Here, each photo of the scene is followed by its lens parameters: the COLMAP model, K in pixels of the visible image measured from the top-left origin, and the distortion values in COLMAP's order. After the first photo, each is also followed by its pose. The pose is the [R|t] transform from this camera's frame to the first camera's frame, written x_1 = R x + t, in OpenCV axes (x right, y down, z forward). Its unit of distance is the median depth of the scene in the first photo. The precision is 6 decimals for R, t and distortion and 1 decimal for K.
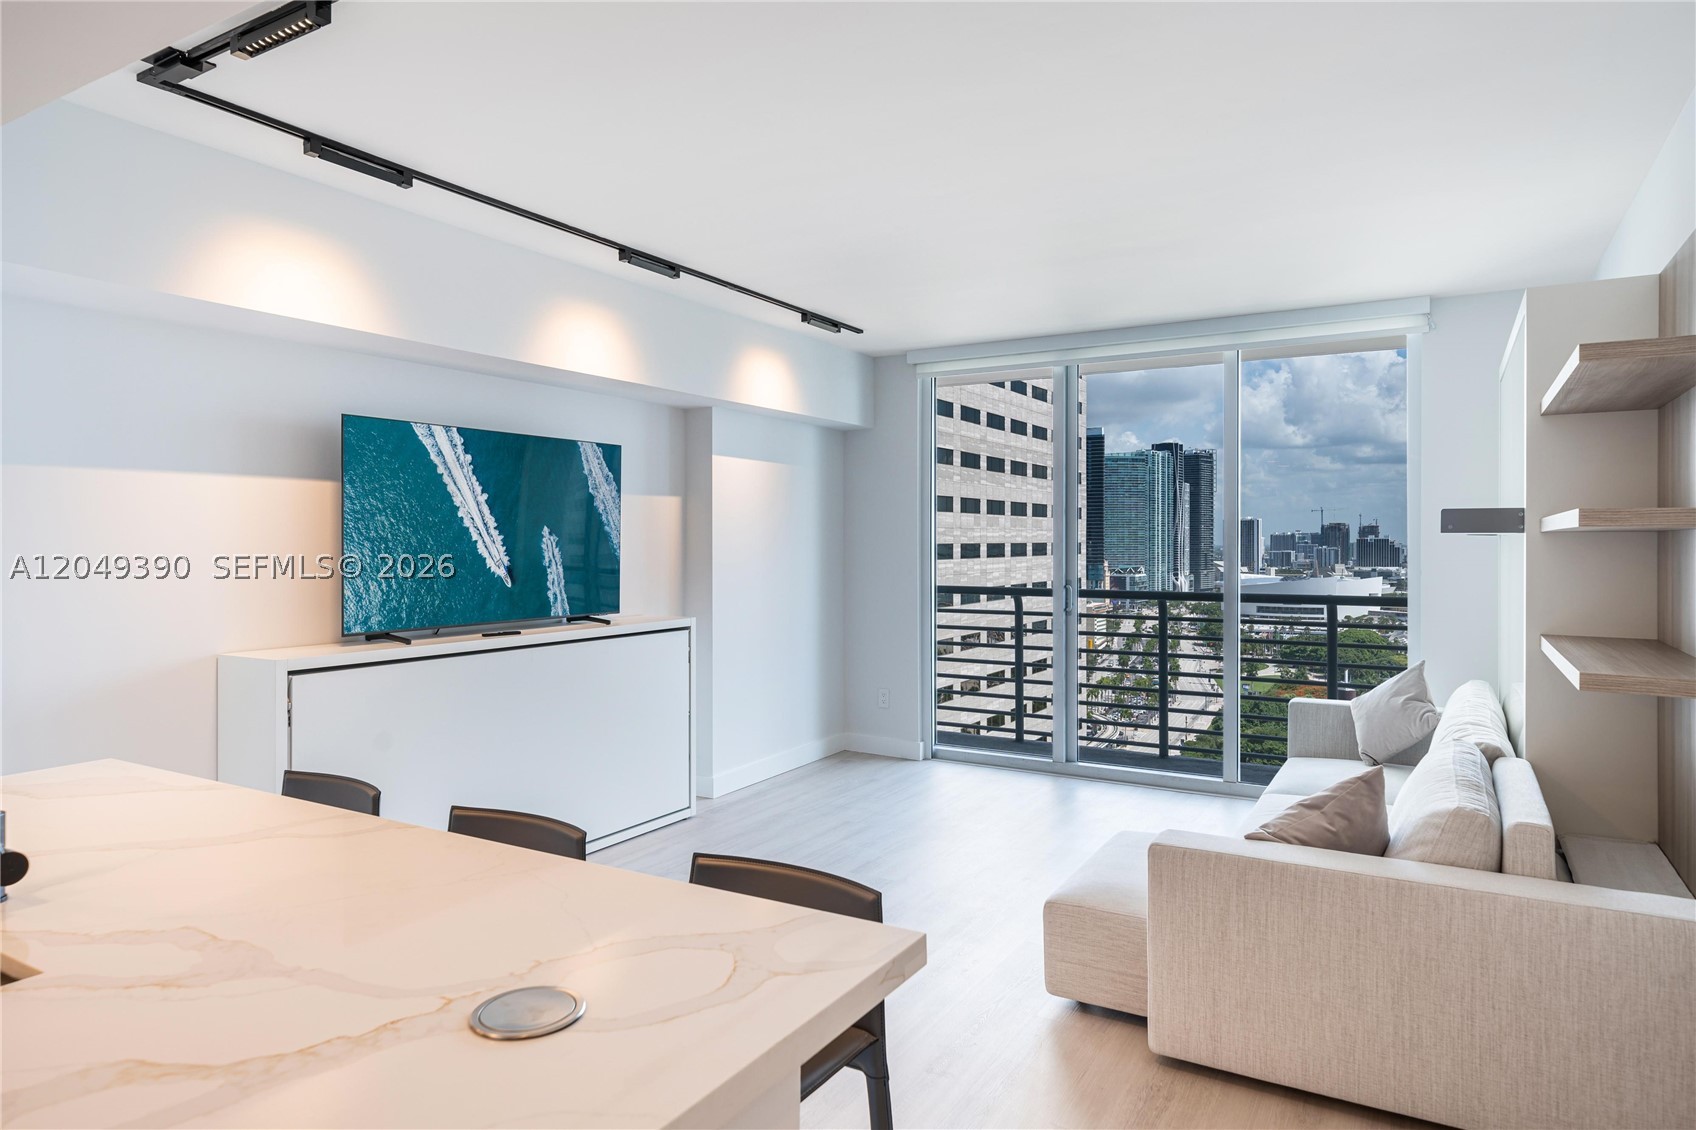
lens RADIAL K [[1044.5, 0, 841.1], [0, 1044.5, 550.3], [0, 0, 1]] dist [-0.008122, 0.003740]
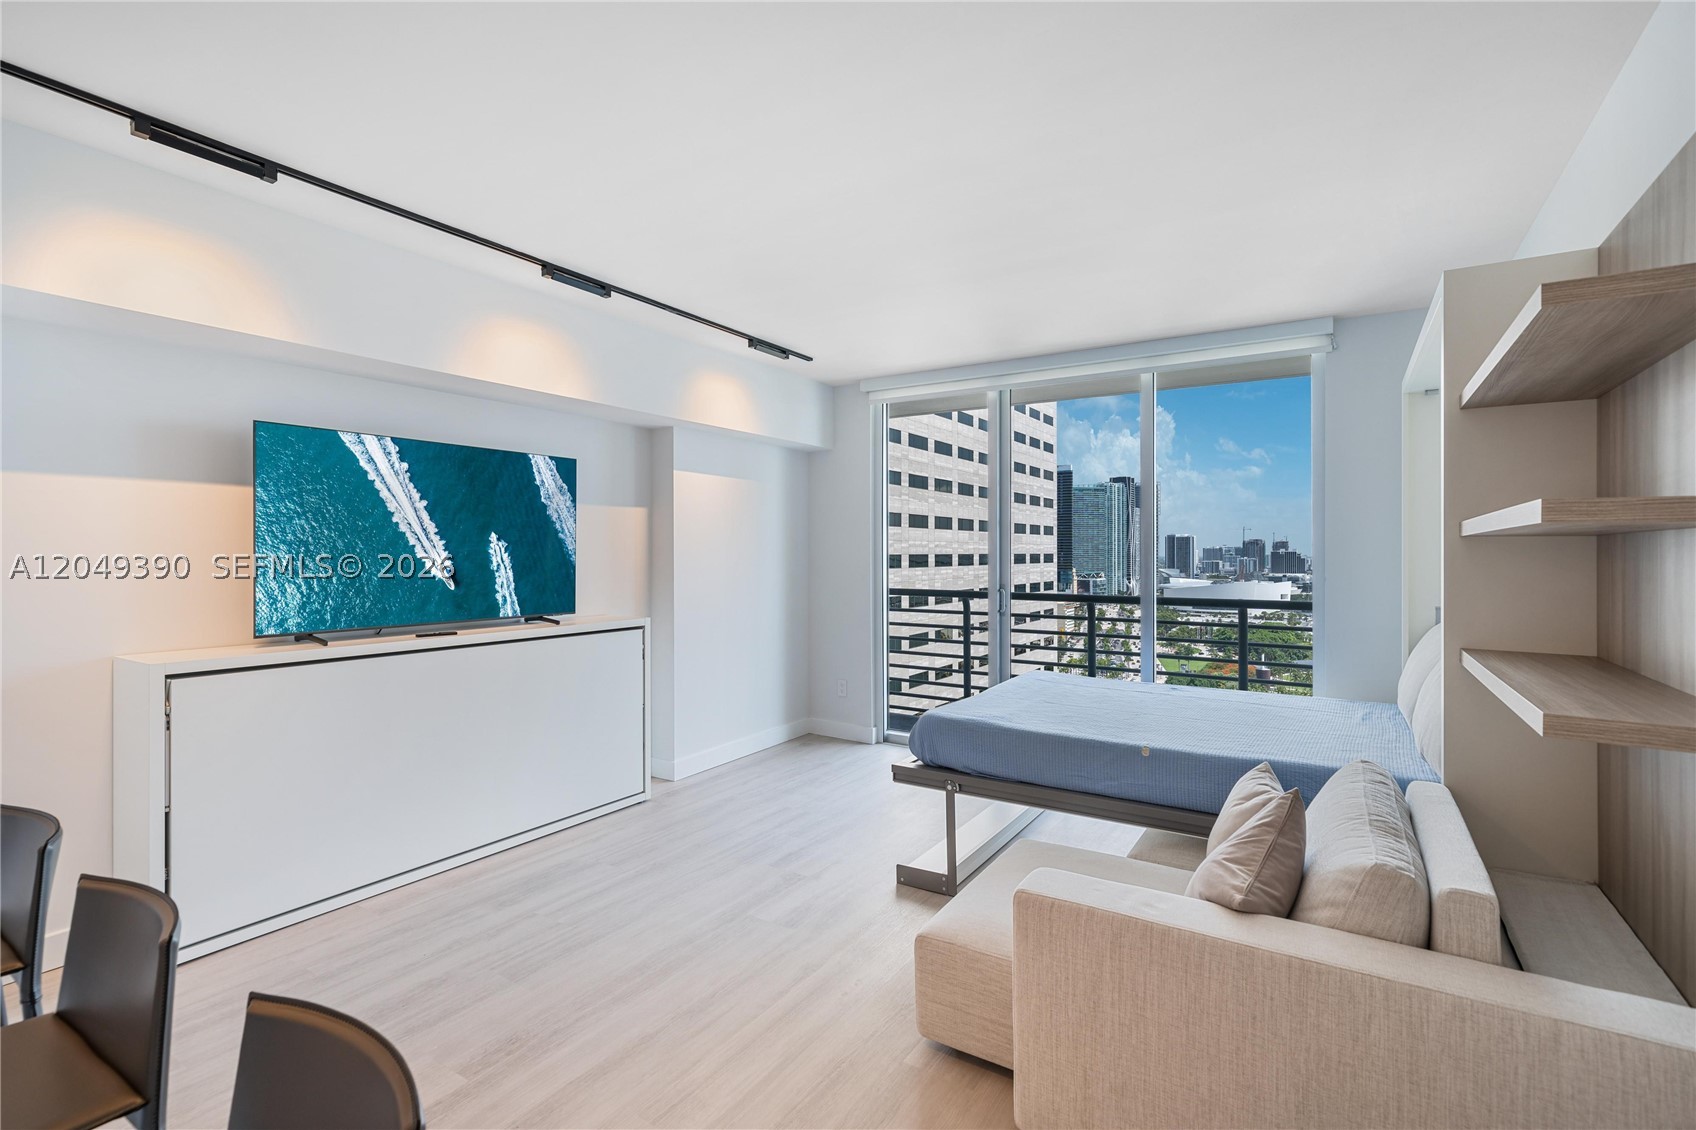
lens RADIAL K [[797.0, 0, 851.7], [0, 797.0, 548.3], [0, 0, 1]] dist [-0.003728, 0.001223]
pose [[0.999664, 0.003619, -0.025649, 0.104953], [-0.003966, 0.999901, -0.013518, 0.002597], [0.025597, 0.013615, 0.999580, 0.194745]]
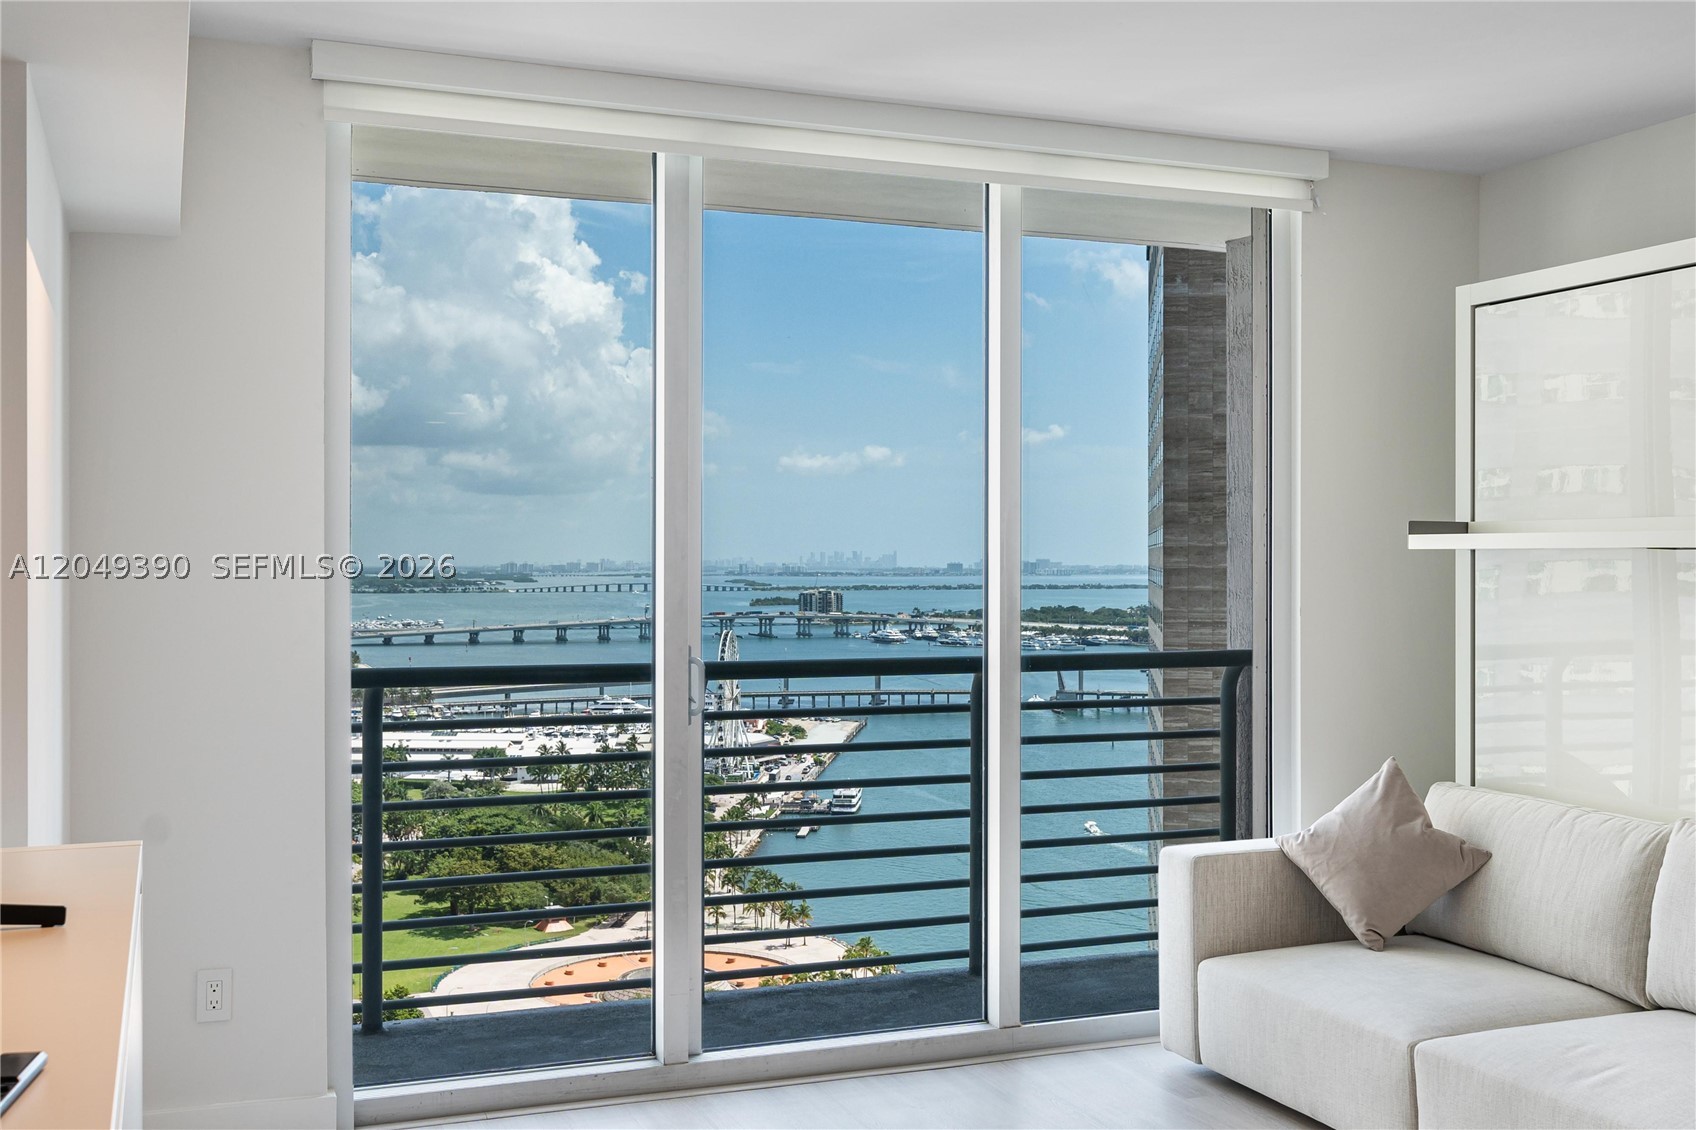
lens RADIAL K [[1794.2, 0, 862.2], [0, 1794.2, 544.4], [0, 0, 1]] dist [0.013301, 0.000000]
pose [[0.597685, 0.009735, 0.801672, -0.461735], [0.004455, 0.999871, -0.015464, -0.002445], [-0.801718, 0.012814, 0.597565, 0.643613]]
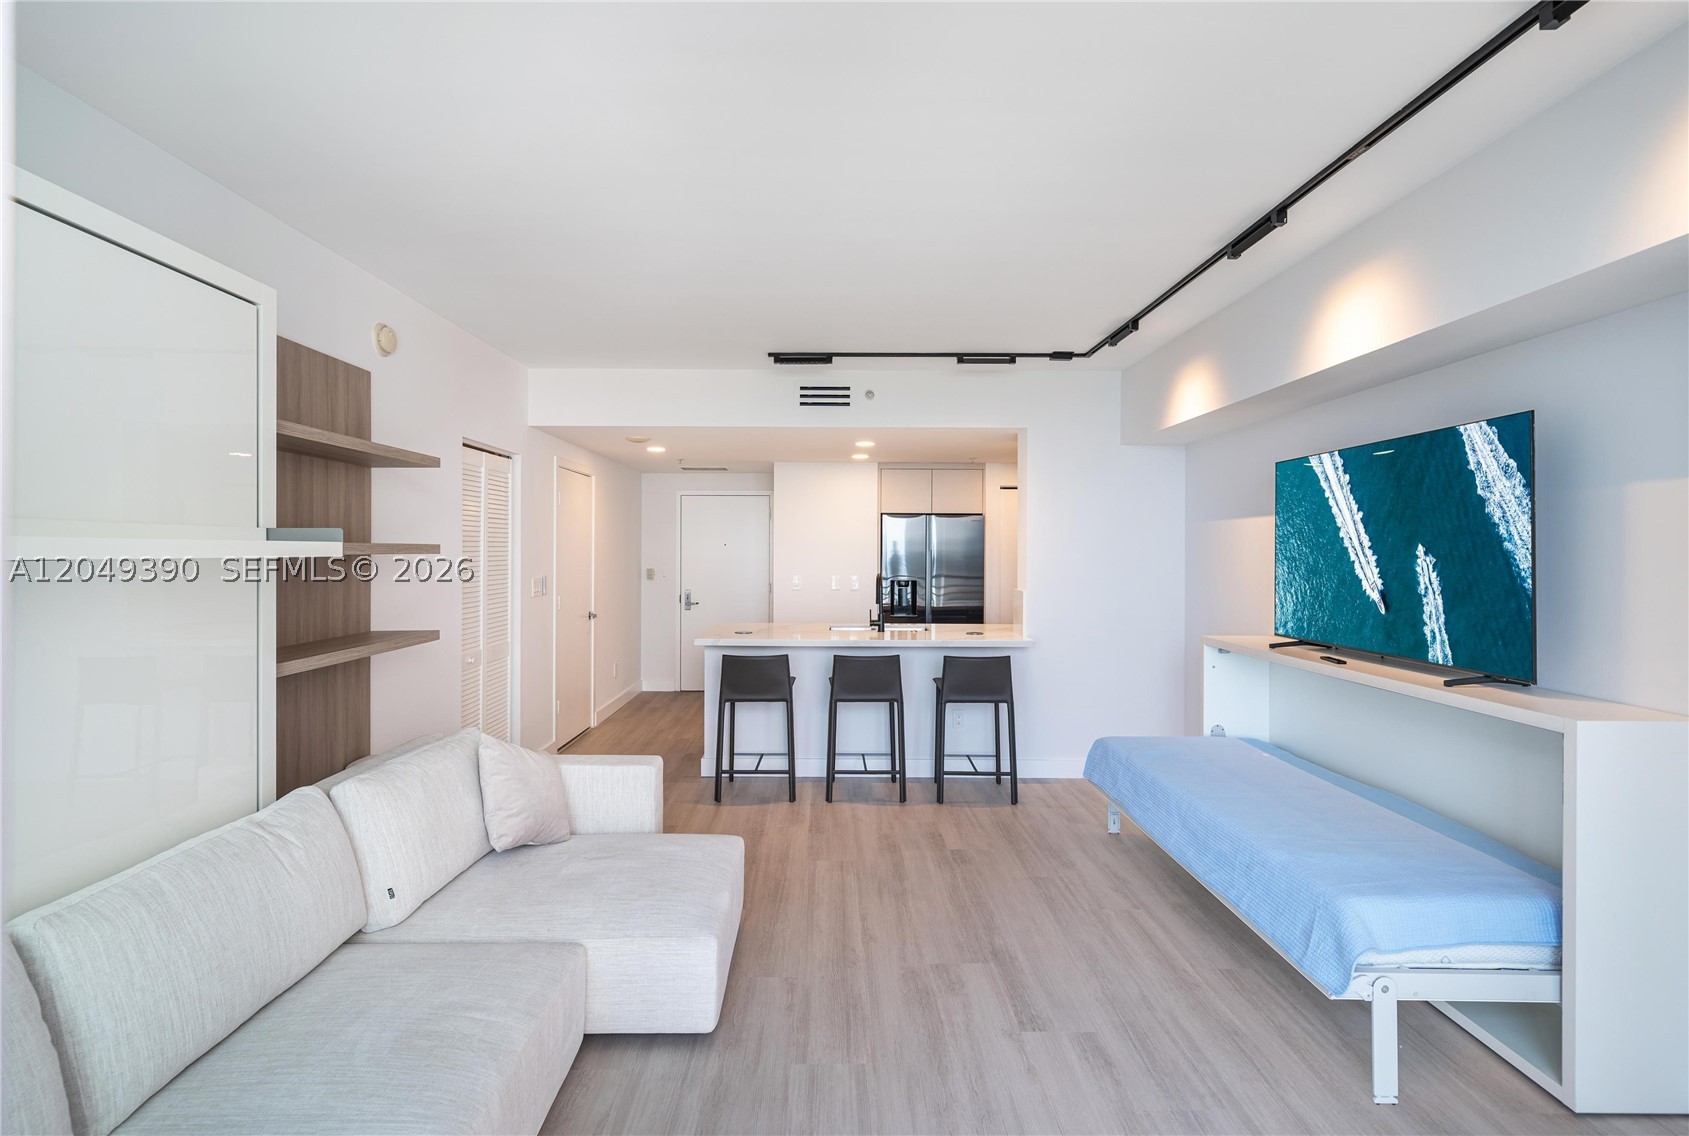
lens RADIAL K [[793.7, 0, 834.2], [0, 793.7, 552.0], [0, 0, 1]] dist [-0.003728, 0.001223]
pose [[-0.857061, -0.002013, -0.515211, 0.410918], [-0.005619, 0.999969, 0.005441, -0.017844], [0.515184, 0.007558, -0.857046, 1.287107]]
